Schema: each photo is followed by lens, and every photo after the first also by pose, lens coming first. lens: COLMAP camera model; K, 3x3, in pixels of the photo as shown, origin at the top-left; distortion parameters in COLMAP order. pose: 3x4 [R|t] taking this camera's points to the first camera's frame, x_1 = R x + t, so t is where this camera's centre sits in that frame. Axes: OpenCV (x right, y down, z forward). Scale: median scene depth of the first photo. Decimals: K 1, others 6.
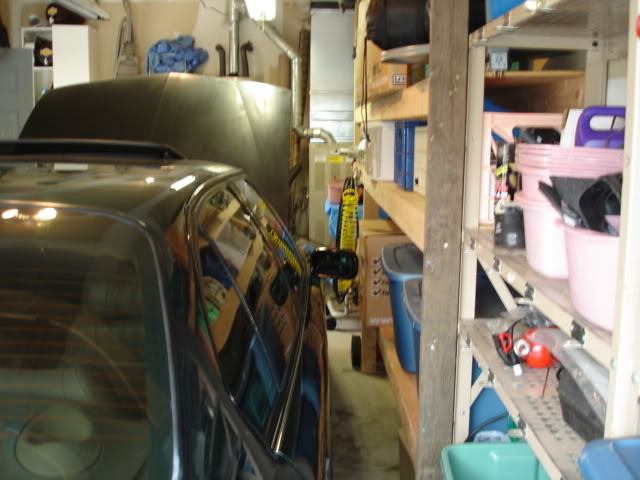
lens RADIAL K [[710.4, 0, 317.2], [0, 710.4, 235.7], [0, 0, 1]] dist [-0.101780, 0.000000]
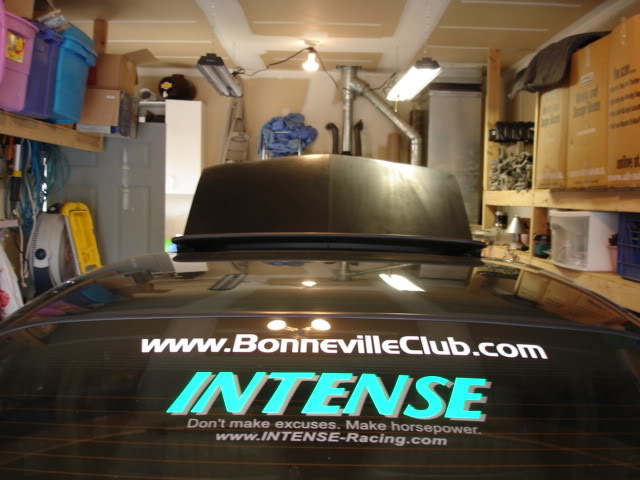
lens RADIAL K [[710.4, 0, 321.2], [0, 710.4, 244.9], [0, 0, 1]] dist [-0.101780, 0.000000]
pose [[0.999742, 0.016718, -0.015378, -0.141036], [-0.017997, 0.996028, -0.087205, -0.012867], [0.013859, 0.087460, 0.996072, 0.018496]]
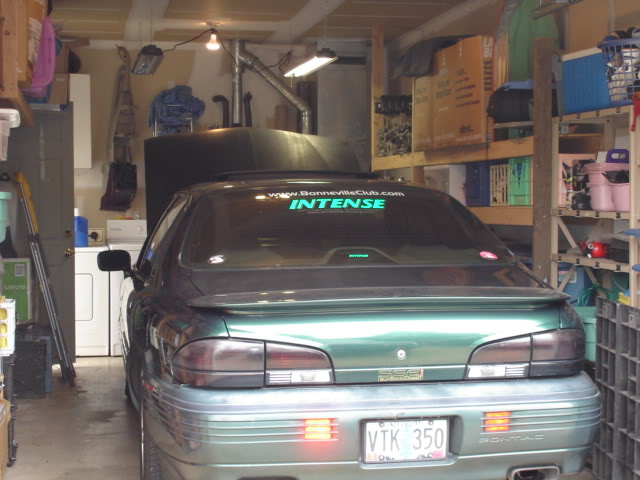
lens RADIAL K [[1124.4, 0, 322.8], [0, 1124.4, 241.9], [0, 0, 1]] dist [0.009718, 0.000000]
pose [[0.984761, -0.015270, 0.173239, -0.287738], [0.034311, 0.993617, -0.107457, 0.117056], [-0.170492, 0.111764, 0.979000, -0.591316]]
